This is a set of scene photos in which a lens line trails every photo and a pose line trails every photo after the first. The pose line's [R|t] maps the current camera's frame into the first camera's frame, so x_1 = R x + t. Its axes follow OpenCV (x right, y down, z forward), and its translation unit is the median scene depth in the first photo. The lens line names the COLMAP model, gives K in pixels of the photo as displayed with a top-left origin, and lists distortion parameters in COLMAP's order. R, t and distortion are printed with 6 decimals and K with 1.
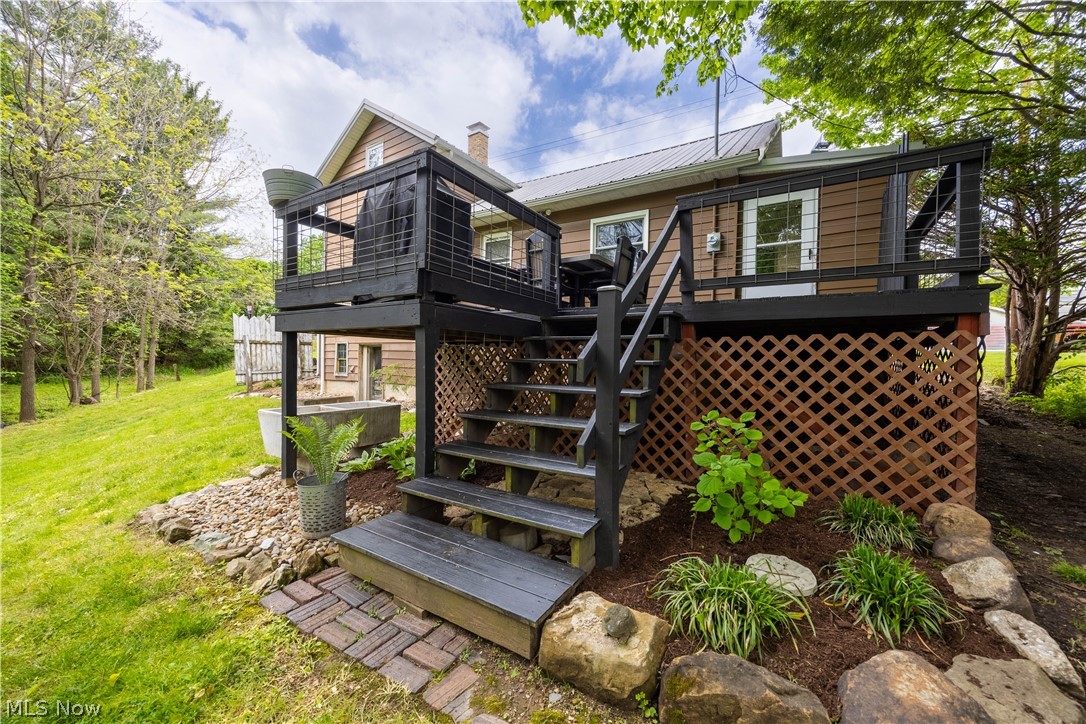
lens RADIAL K [[422.0, 0, 549.7], [0, 422.0, 364.1], [0, 0, 1]] dist [0.000667, 0.000100]
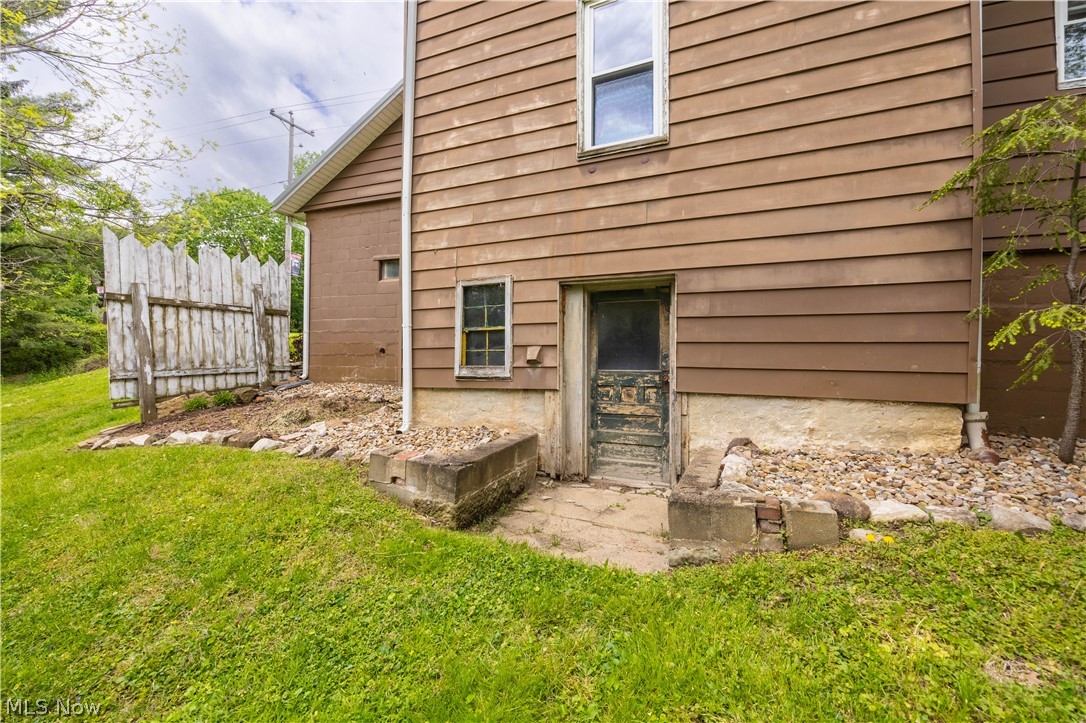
lens RADIAL K [[422.0, 0, 546.4], [0, 422.0, 357.7], [0, 0, 1]] dist [0.000667, 0.000100]
pose [[0.979361, -0.011629, 0.201785, -0.408665], [0.014445, 0.999818, -0.012492, 0.014106], [-0.201603, 0.015149, 0.979350, 0.511590]]
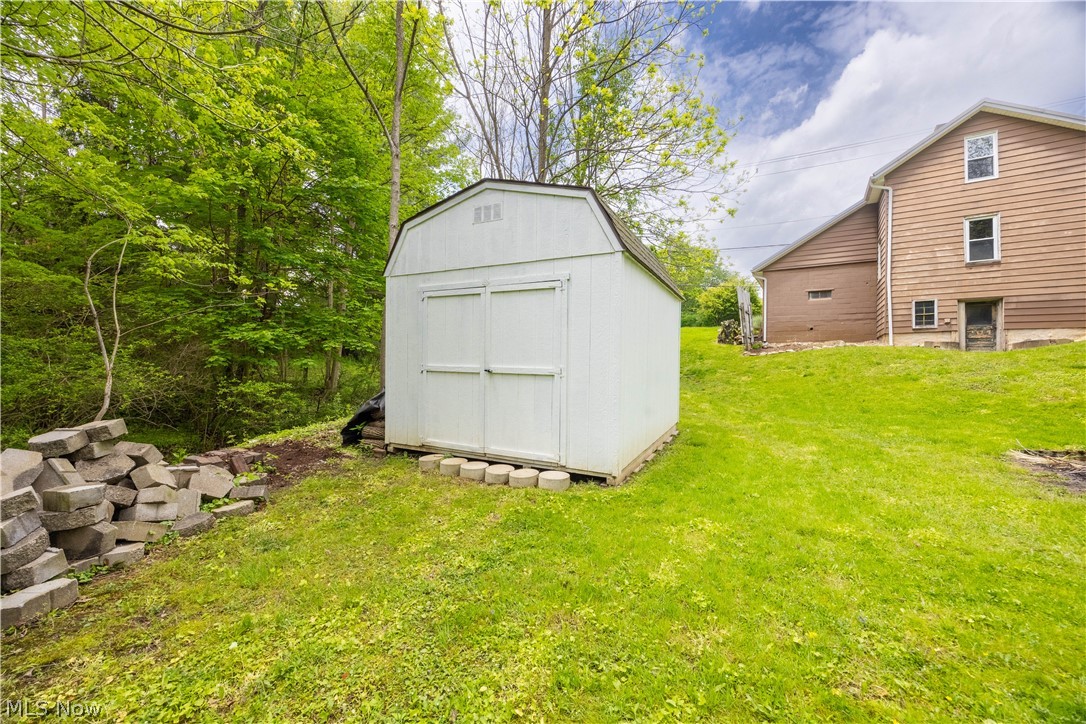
lens RADIAL K [[422.0, 0, 532.4], [0, 422.0, 366.7], [0, 0, 1]] dist [0.000667, 0.000100]
pose [[0.999602, -0.003461, 0.027986, -1.303795], [0.004137, 0.999700, -0.024148, 0.128050], [-0.027894, 0.024254, 0.999317, -0.126395]]
